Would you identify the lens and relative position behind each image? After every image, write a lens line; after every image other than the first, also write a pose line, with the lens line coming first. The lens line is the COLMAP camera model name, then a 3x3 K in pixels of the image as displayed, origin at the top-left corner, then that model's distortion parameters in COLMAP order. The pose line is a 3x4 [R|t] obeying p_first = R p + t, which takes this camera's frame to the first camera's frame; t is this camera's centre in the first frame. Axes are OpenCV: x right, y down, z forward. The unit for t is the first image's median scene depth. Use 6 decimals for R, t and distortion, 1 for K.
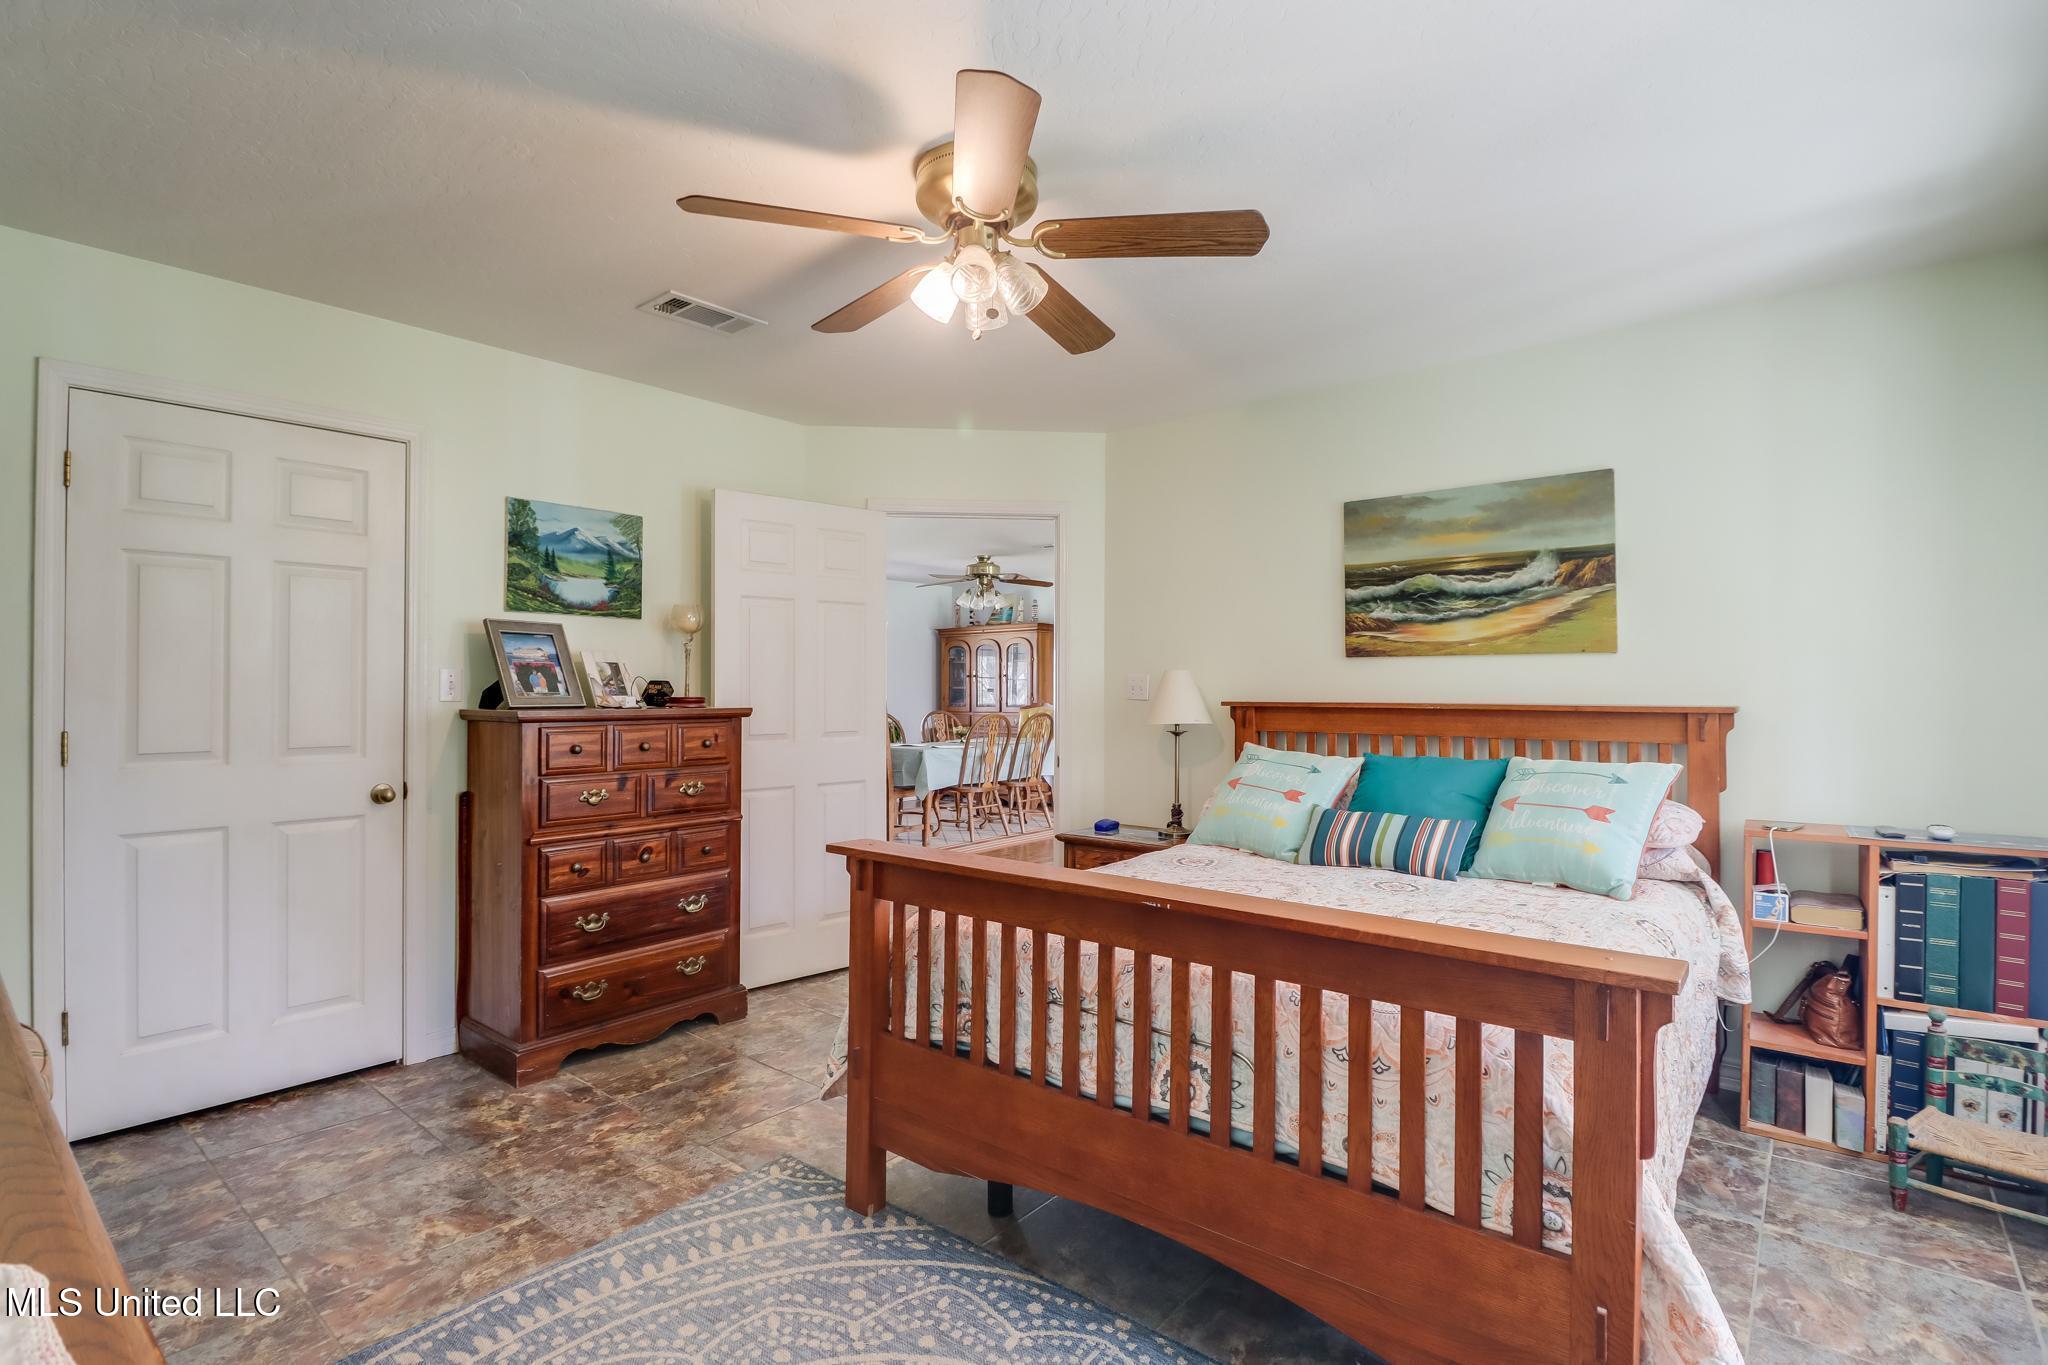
lens RADIAL K [[1004.1, 0, 1024.0], [0, 1004.1, 682.5], [0, 0, 1]] dist [0.002118, -0.000330]
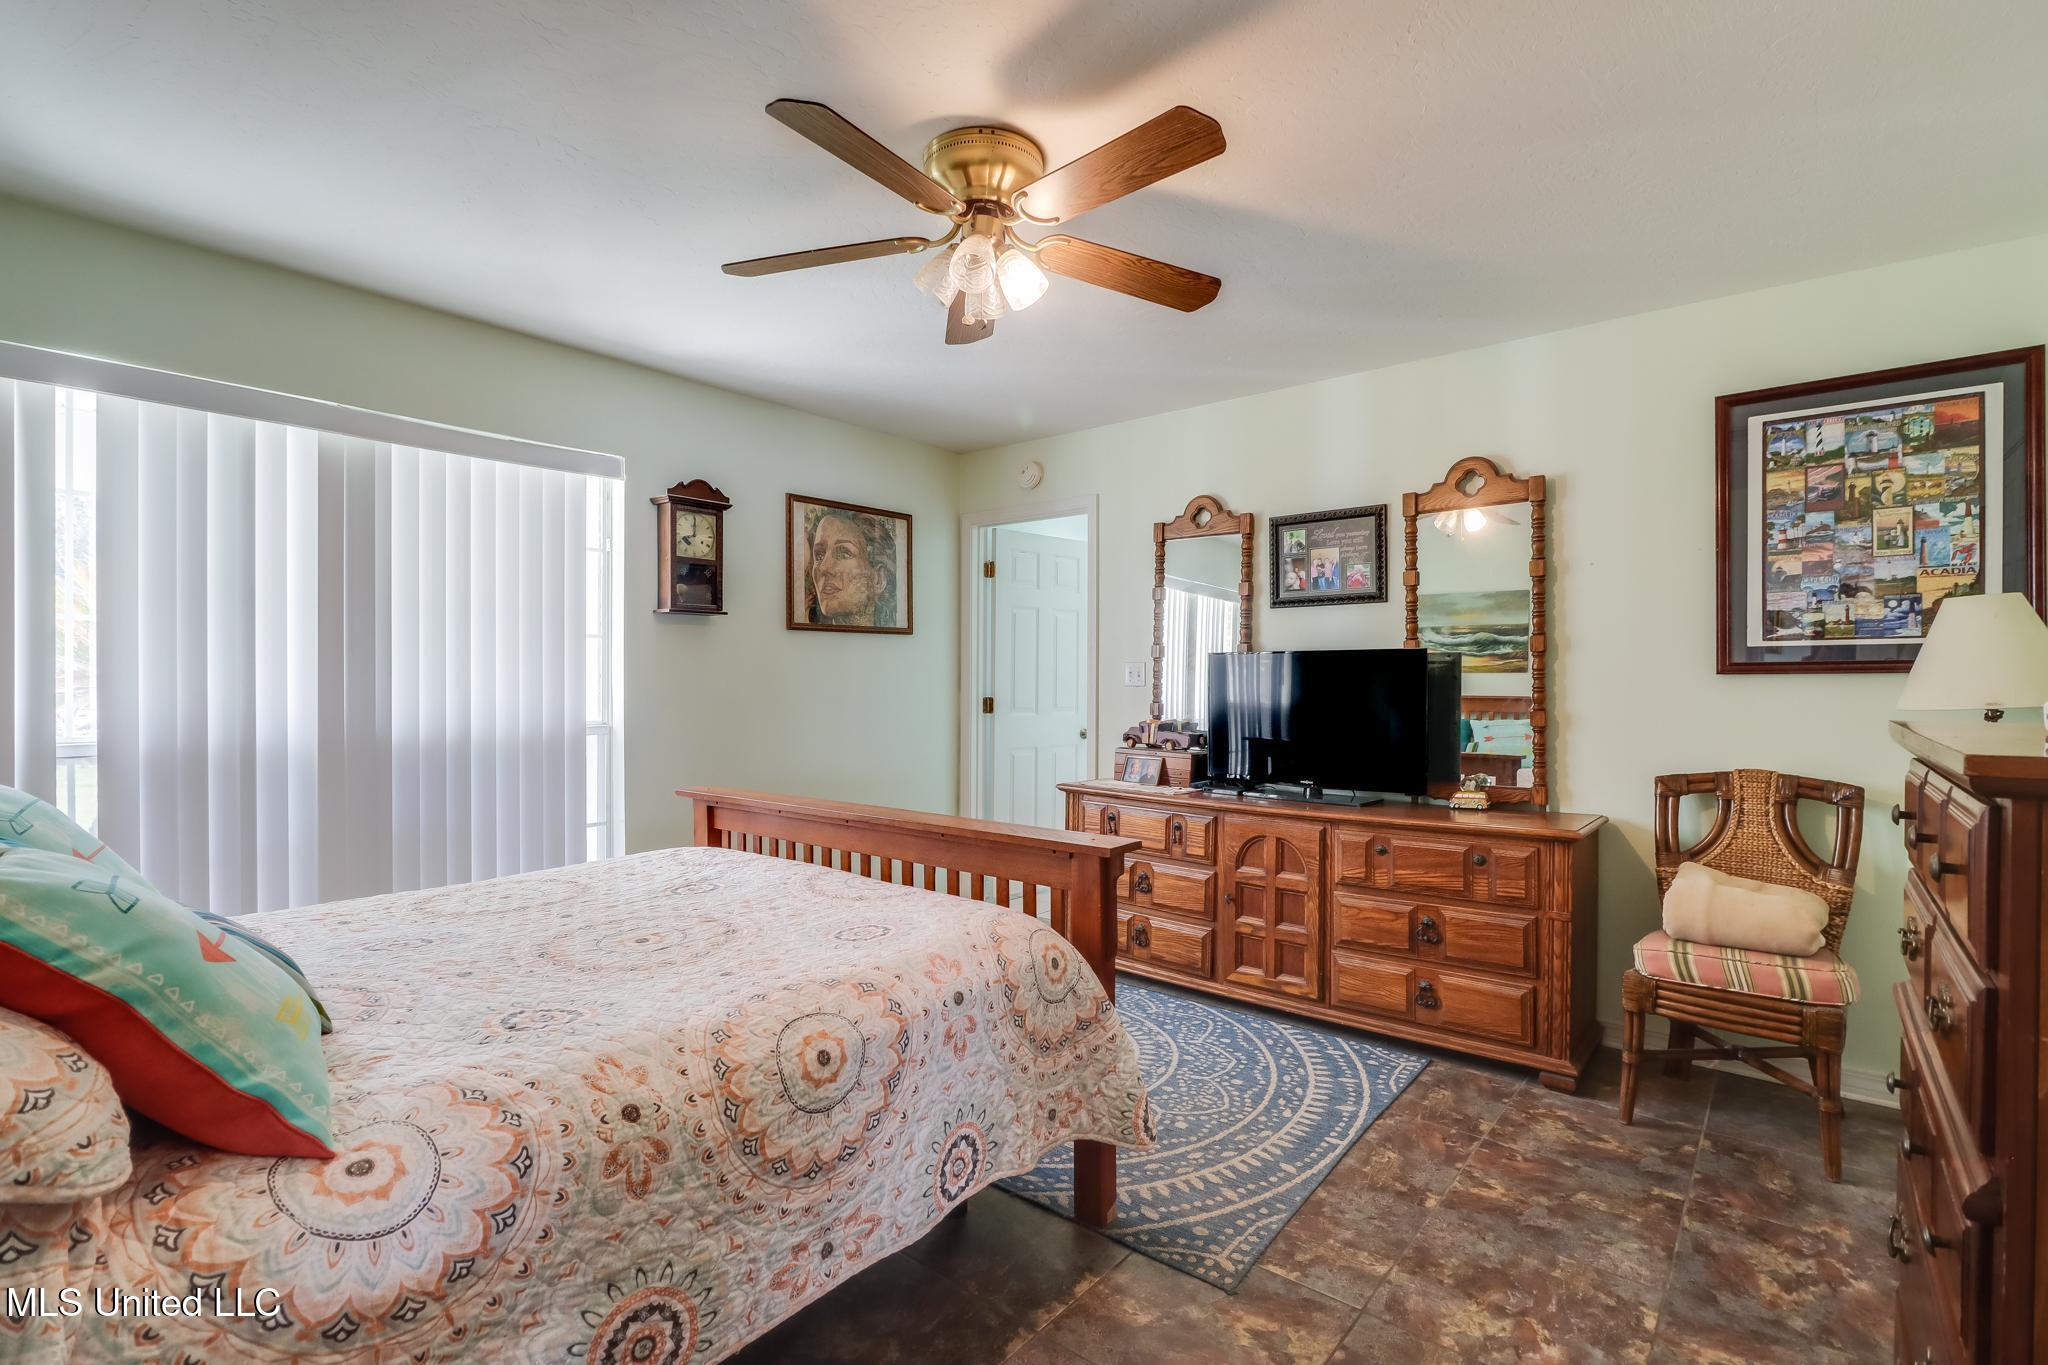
lens RADIAL K [[1004.1, 0, 1024.0], [0, 1004.1, 682.5], [0, 0, 1]] dist [0.002118, -0.000330]
pose [[-0.999996, -0.002663, -0.000768, -0.090672], [-0.002663, 0.999996, -0.001129, 0.015803], [0.000771, -0.001127, -0.999999, 2.024544]]
